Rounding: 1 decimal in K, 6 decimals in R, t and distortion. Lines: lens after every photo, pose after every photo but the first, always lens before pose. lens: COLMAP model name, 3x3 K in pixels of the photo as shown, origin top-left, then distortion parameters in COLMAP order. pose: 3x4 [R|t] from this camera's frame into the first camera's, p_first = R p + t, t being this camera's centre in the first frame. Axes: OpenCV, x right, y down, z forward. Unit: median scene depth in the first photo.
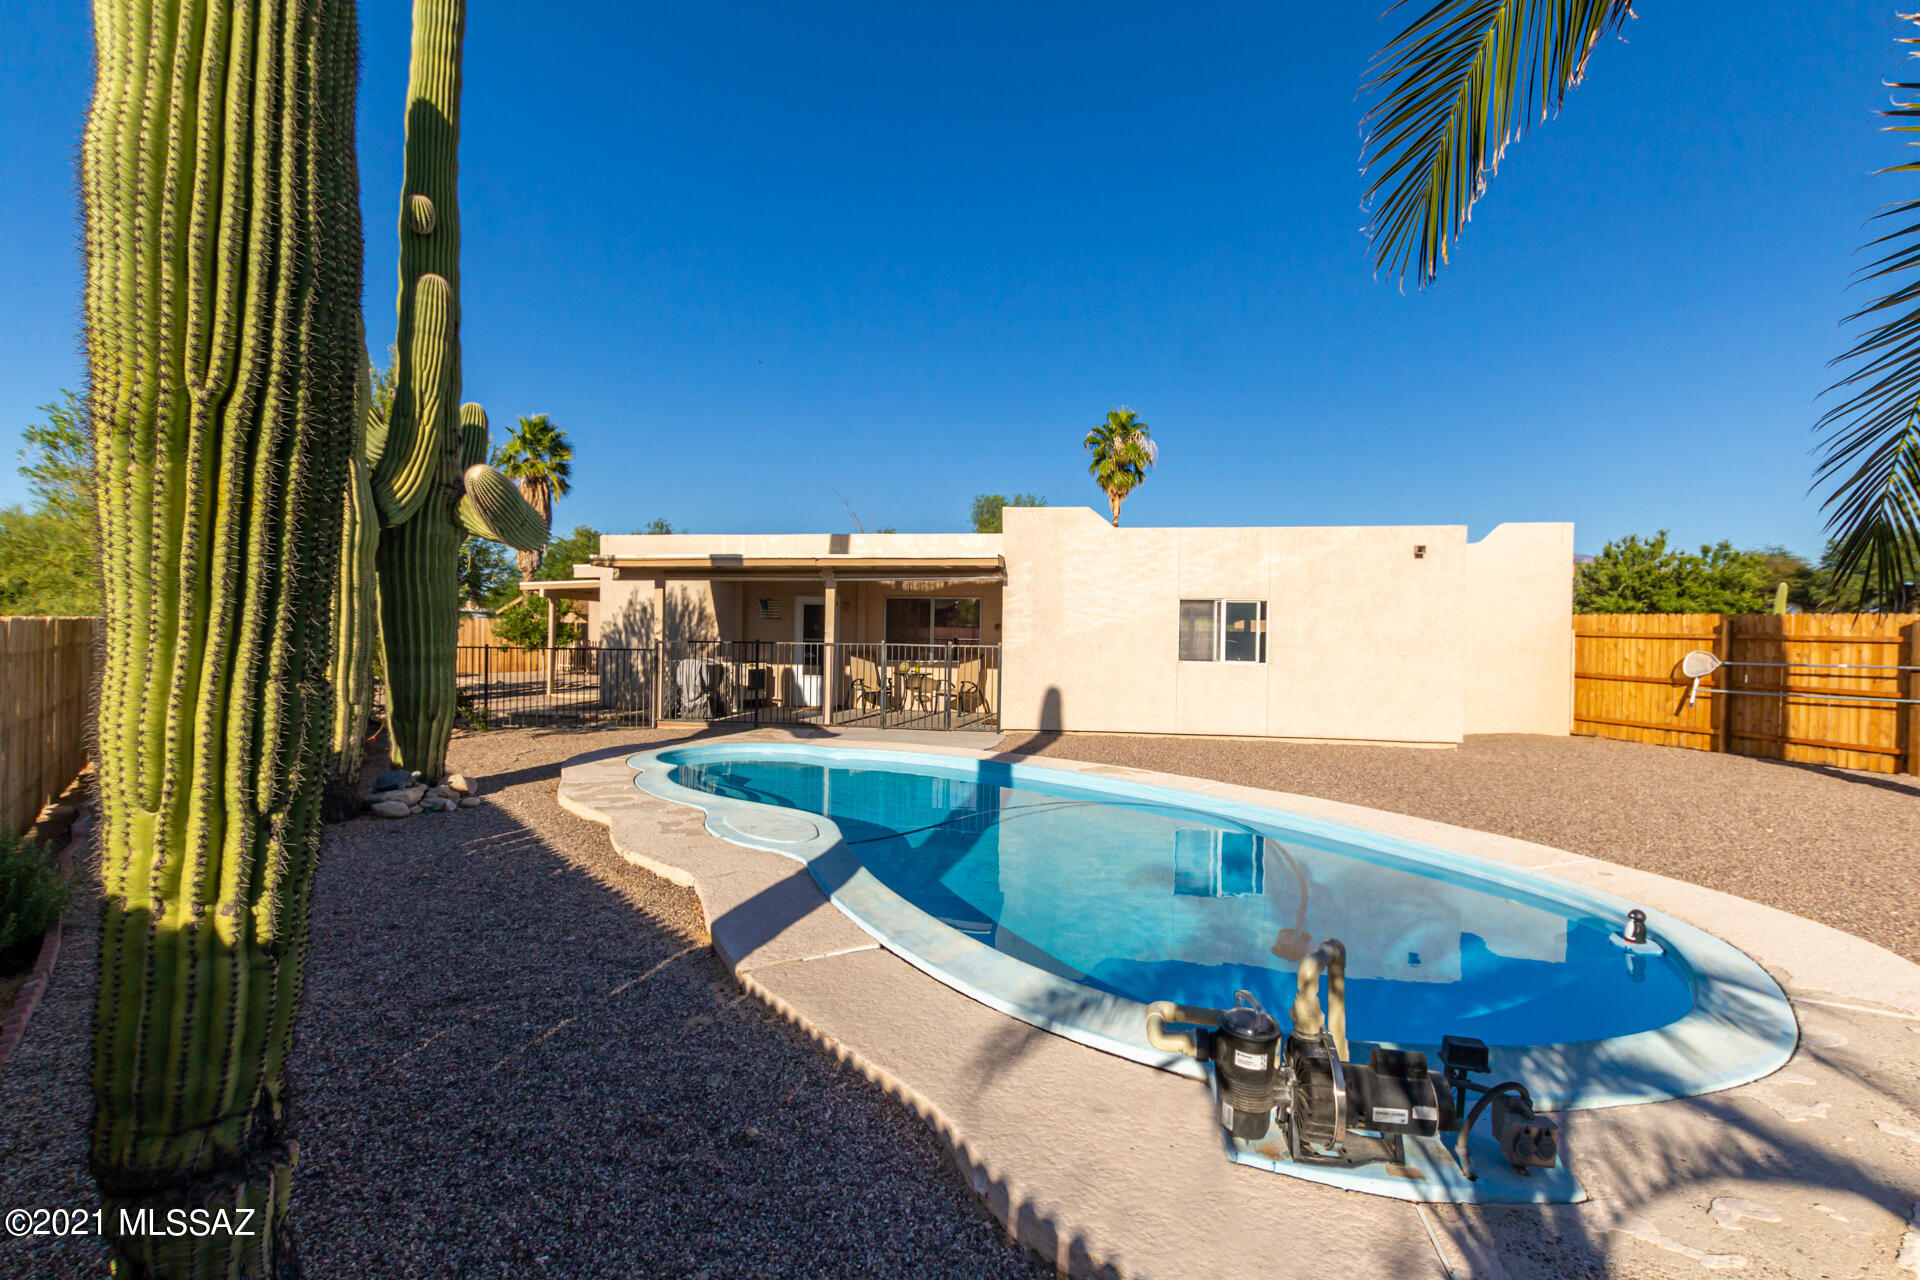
lens RADIAL K [[879.2, 0, 952.3], [0, 879.2, 633.7], [0, 0, 1]] dist [0.001187, -0.000574]
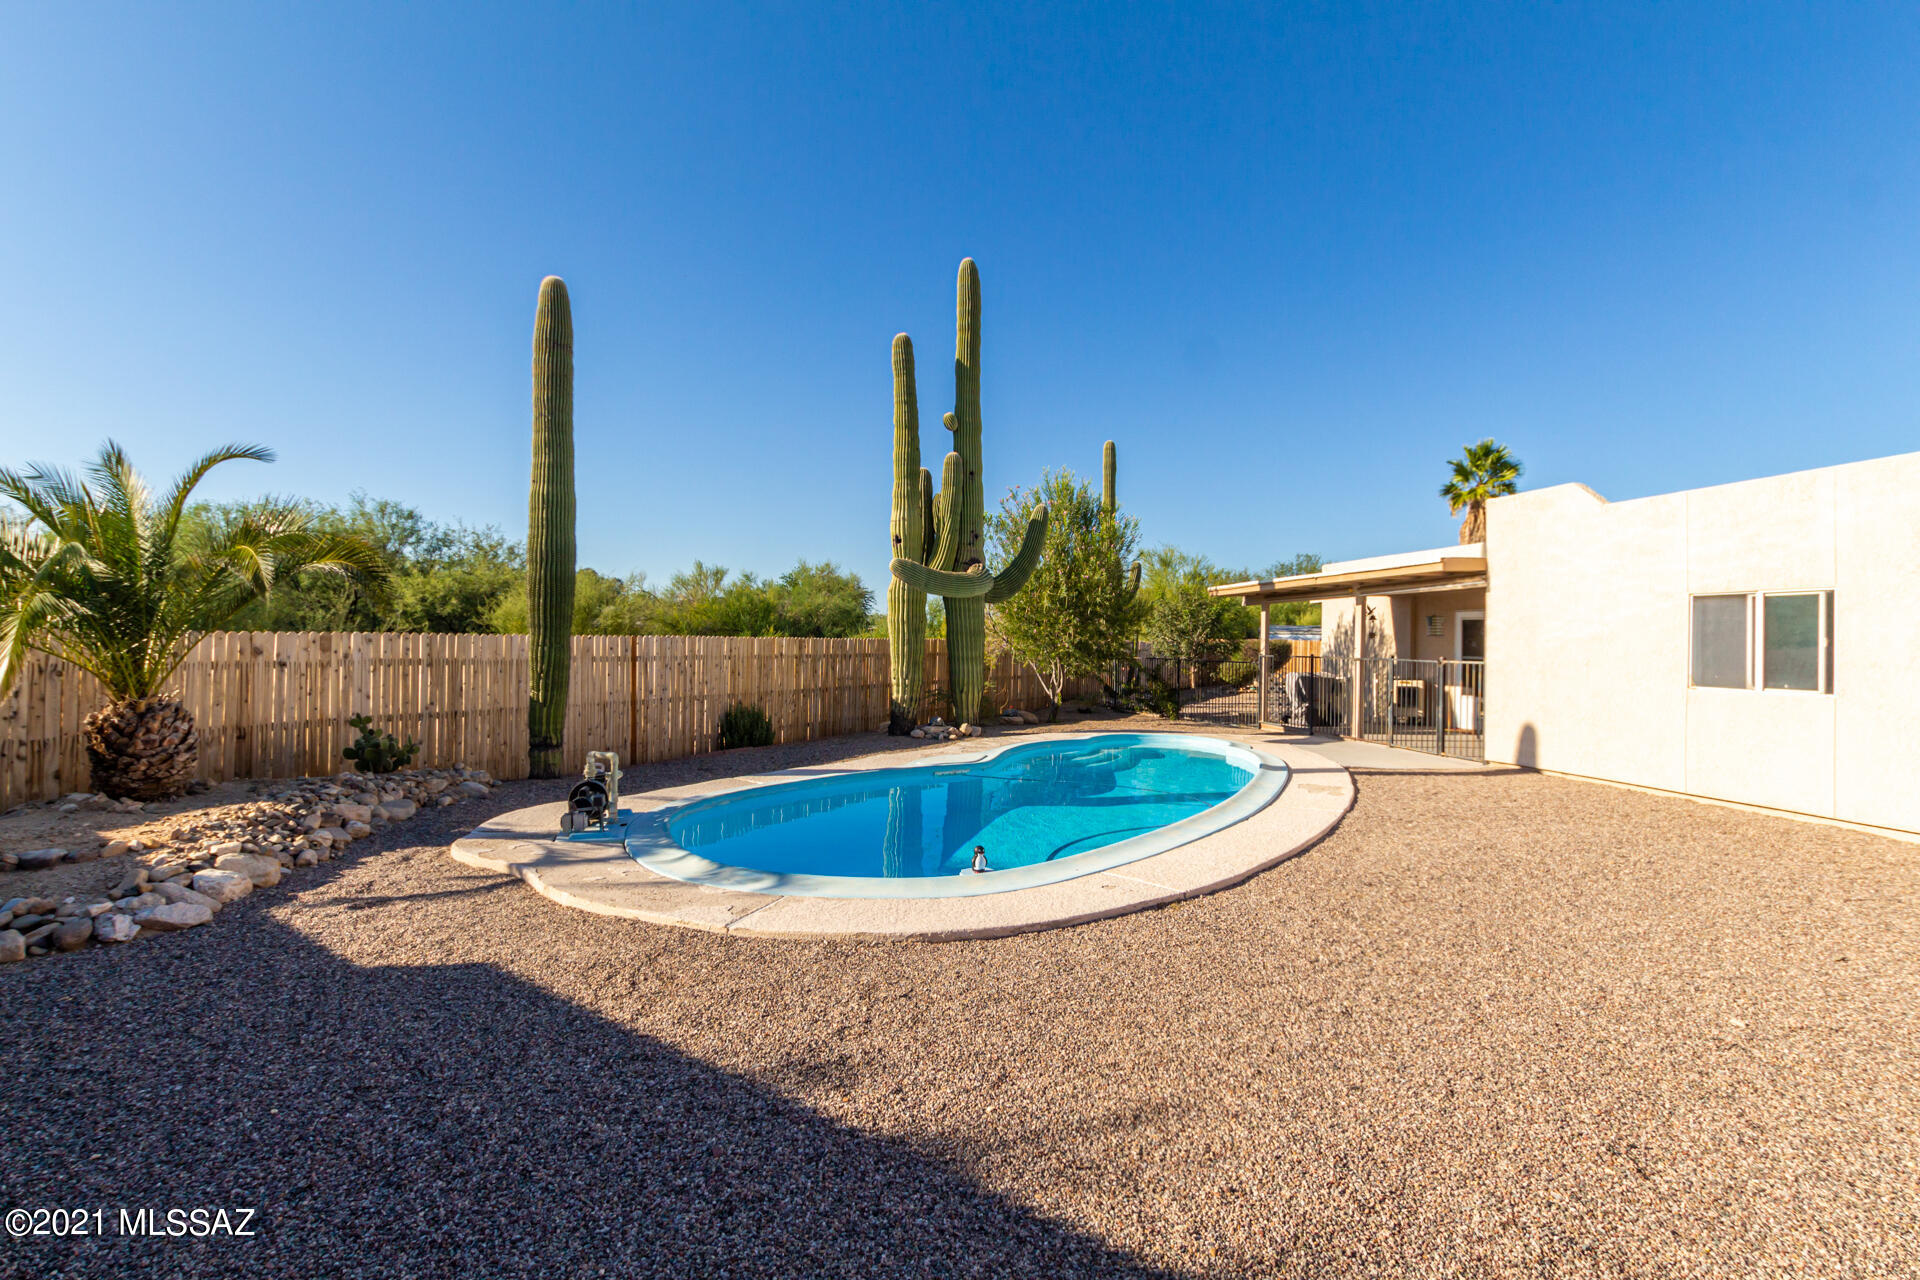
lens RADIAL K [[879.2, 0, 952.3], [0, 879.2, 633.7], [0, 0, 1]] dist [0.001187, -0.000574]
pose [[0.339328, -0.020426, -0.940446, 0.691335], [-0.008826, 0.999651, -0.024896, 0.011945], [0.940627, 0.016748, 0.339029, 0.225185]]
